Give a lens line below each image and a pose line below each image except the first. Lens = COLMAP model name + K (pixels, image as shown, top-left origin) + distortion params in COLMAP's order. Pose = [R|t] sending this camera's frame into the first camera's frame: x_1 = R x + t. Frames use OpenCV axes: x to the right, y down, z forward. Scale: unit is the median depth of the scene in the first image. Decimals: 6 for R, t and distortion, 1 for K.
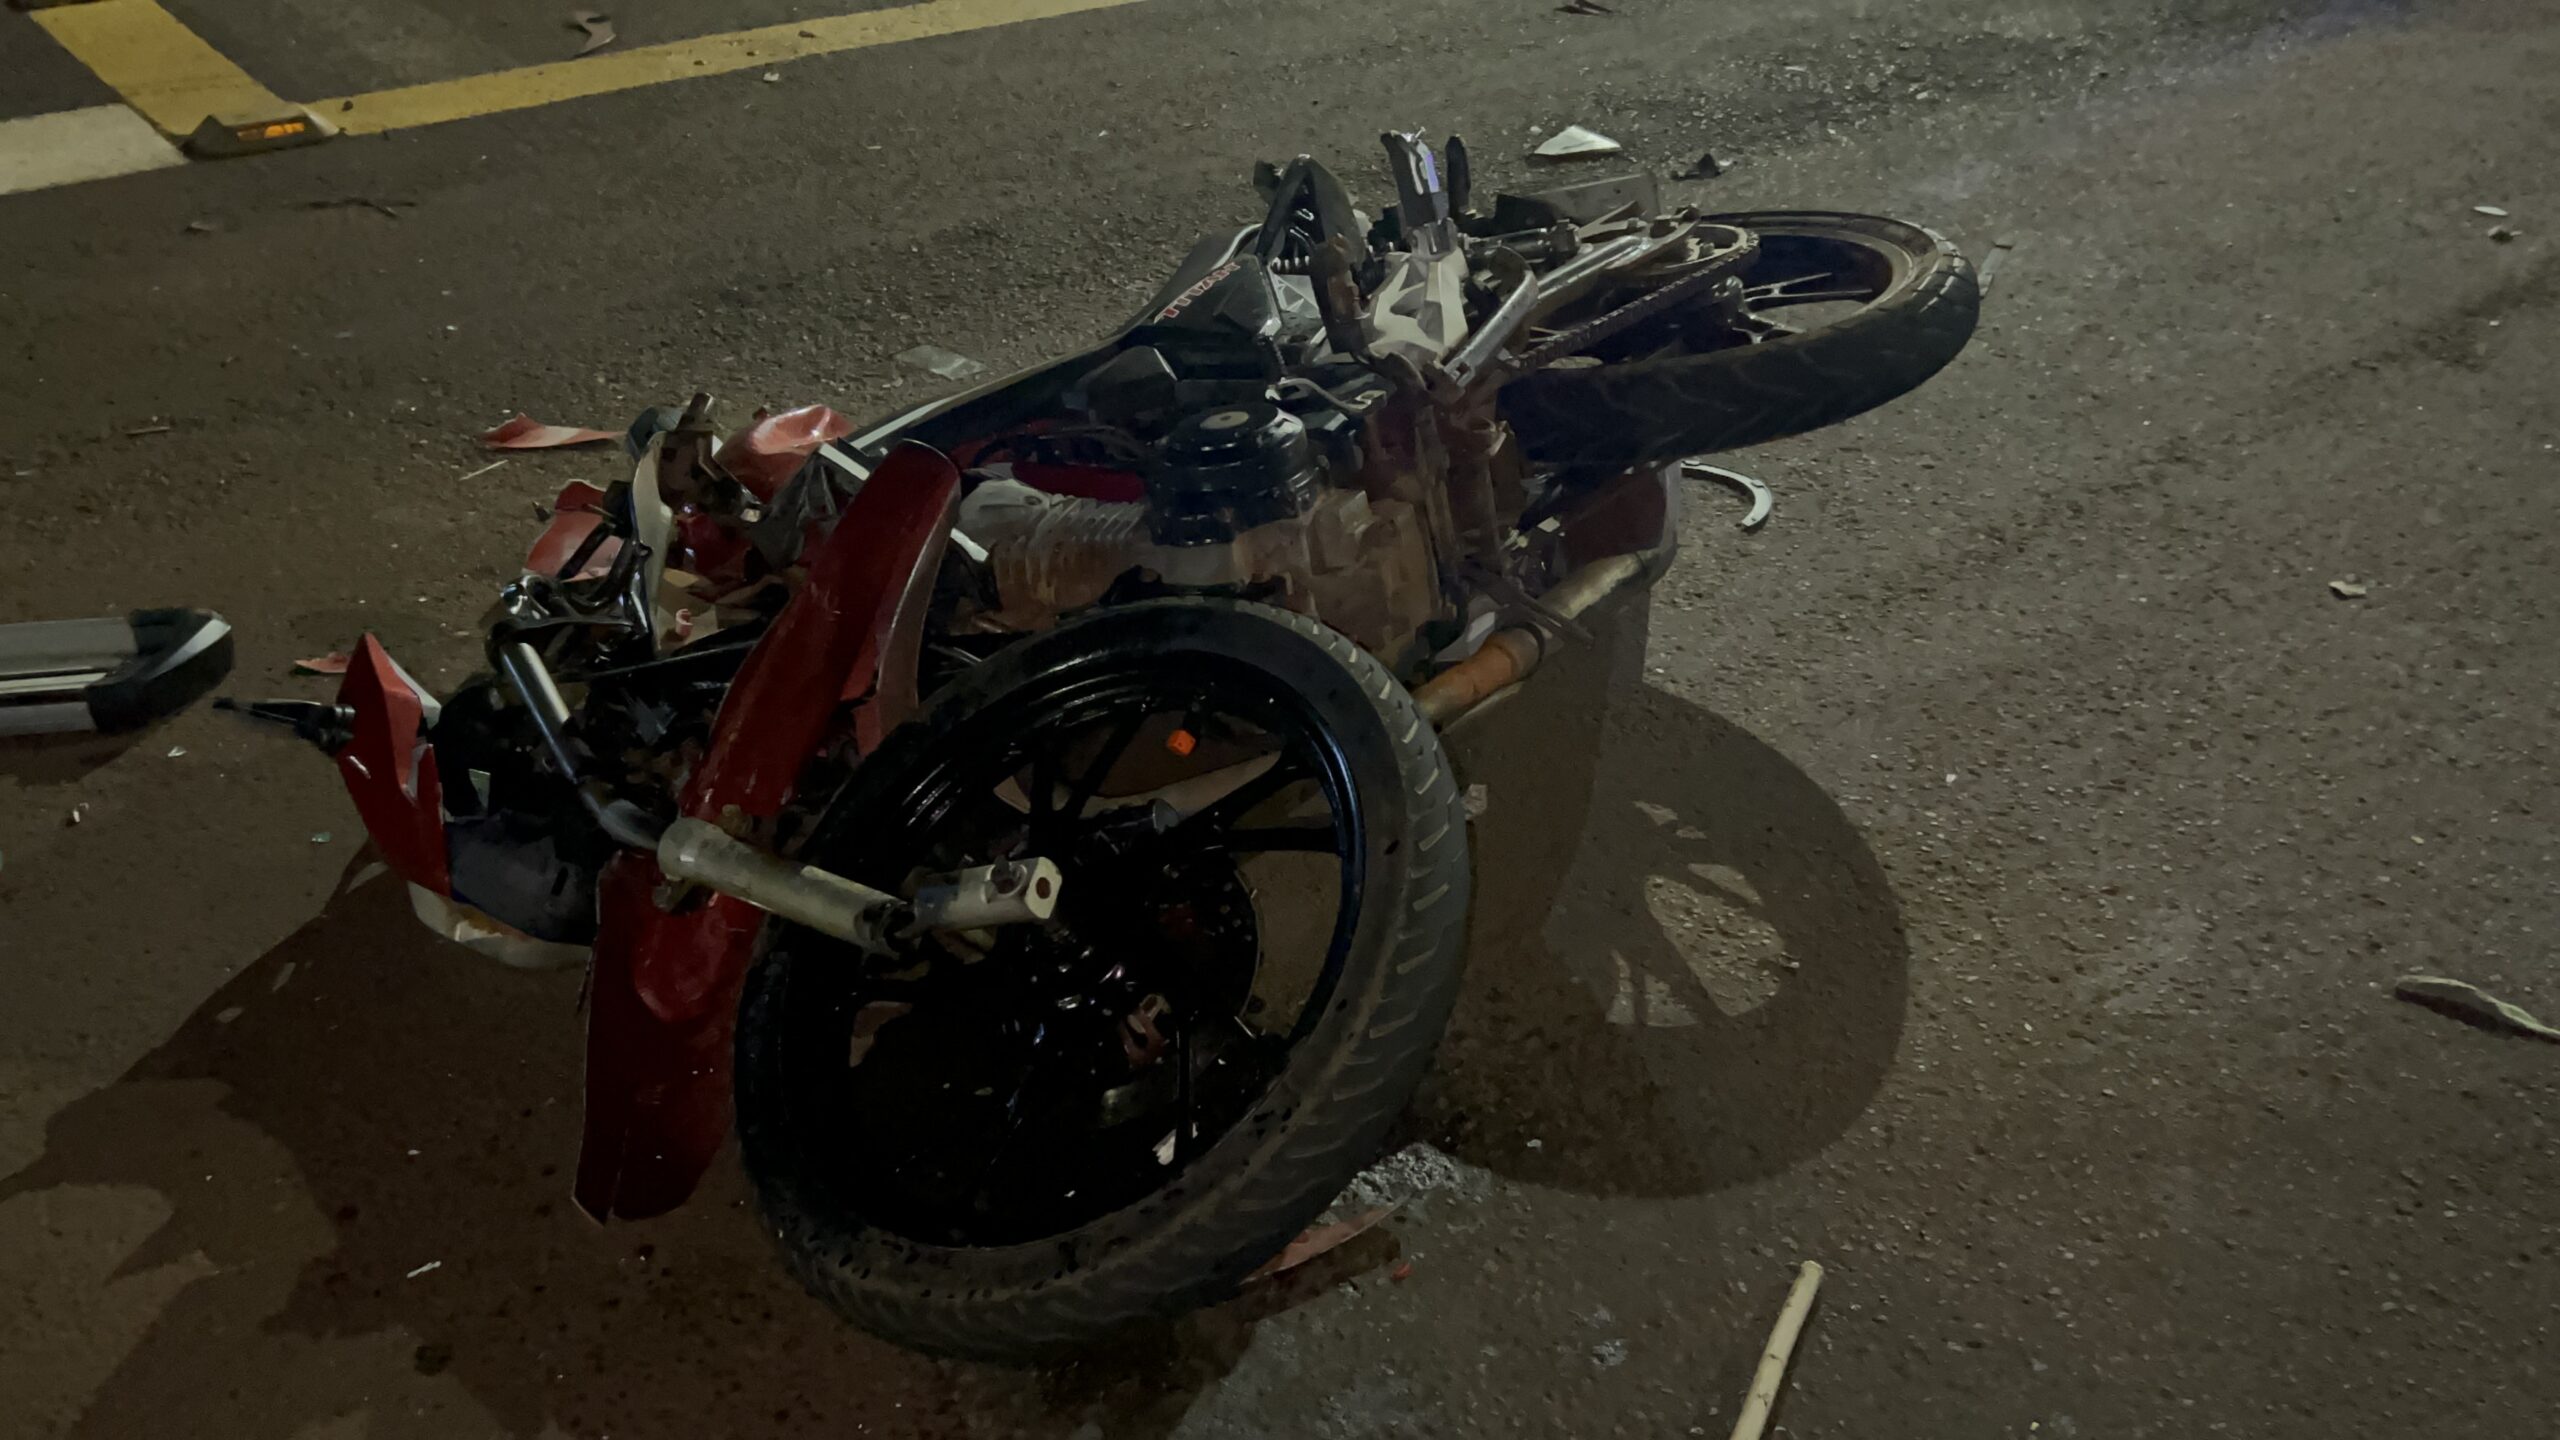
lens RADIAL K [[2208.4, 0, 1244.9], [0, 2208.4, 719.1], [0, 0, 1]] dist [0.038170, -0.004642]
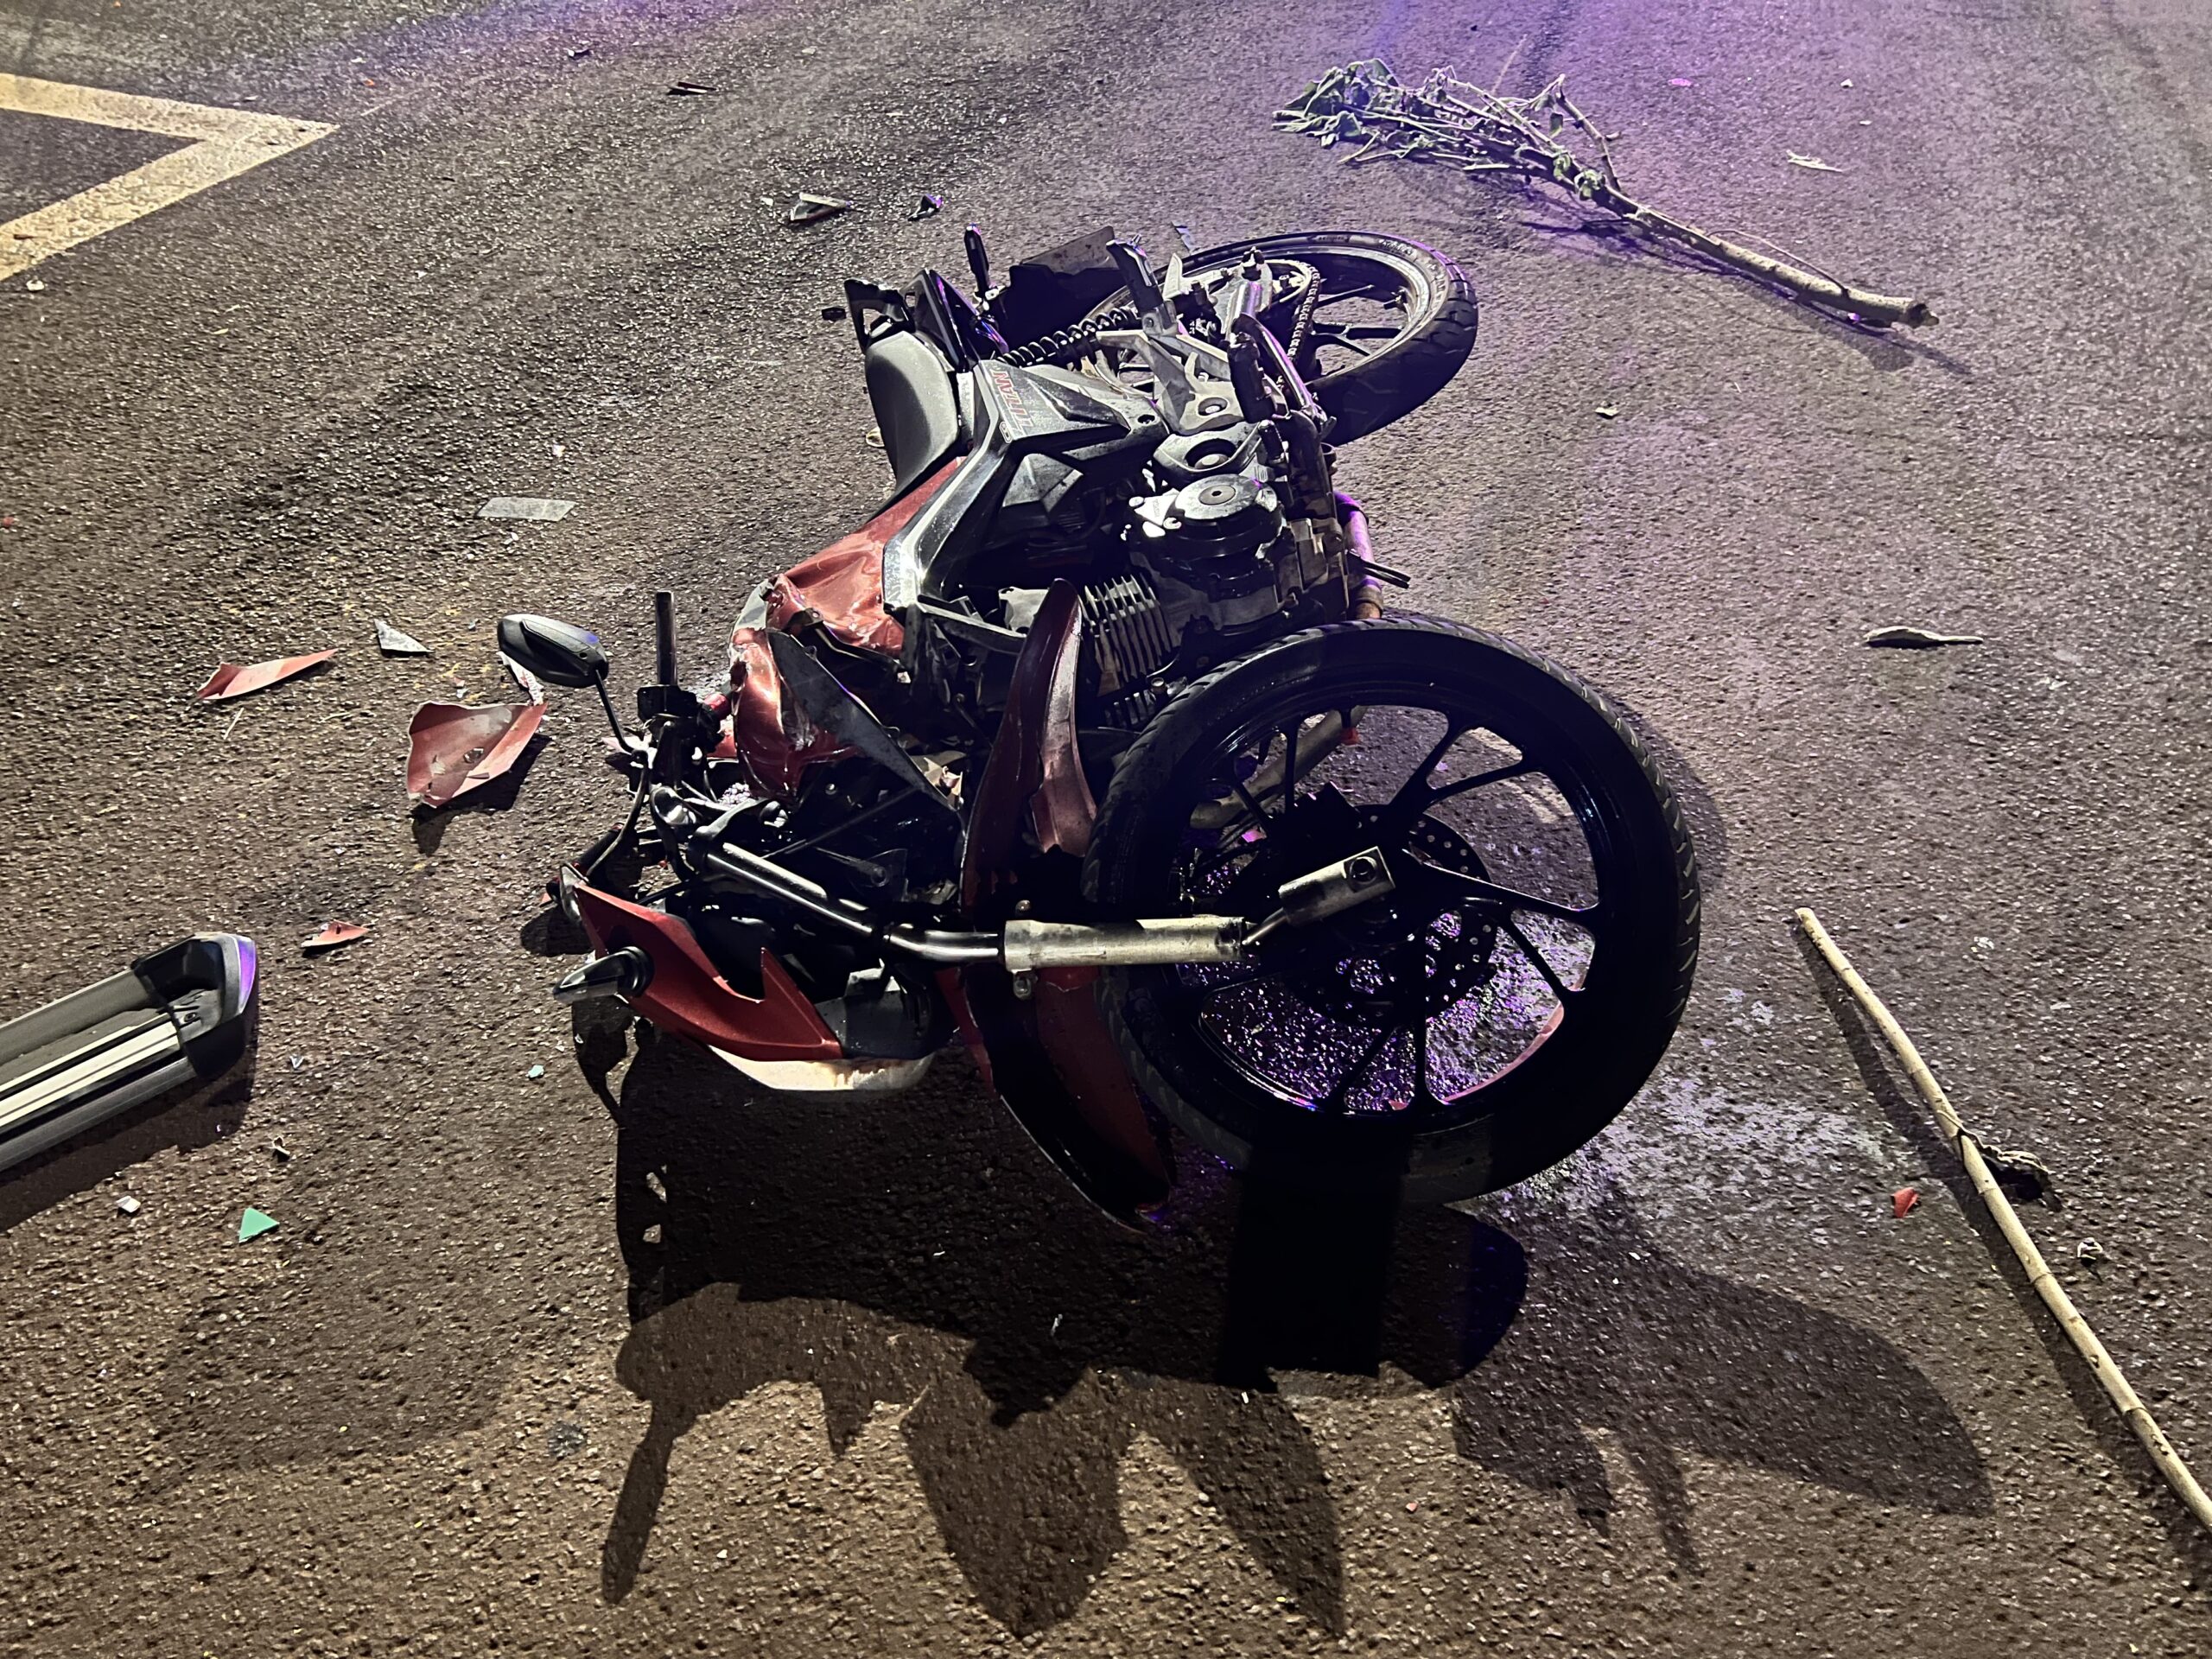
lens RADIAL K [[1688.4, 0, 1106.0], [0, 1688.4, 829.5], [0, 0, 1]] dist [0.025617, -0.005948]
pose [[0.836681, -0.347122, 0.423640, -0.553728], [0.287671, 0.936741, 0.199402, -0.166565], [-0.466058, -0.044967, 0.883611, 0.134610]]
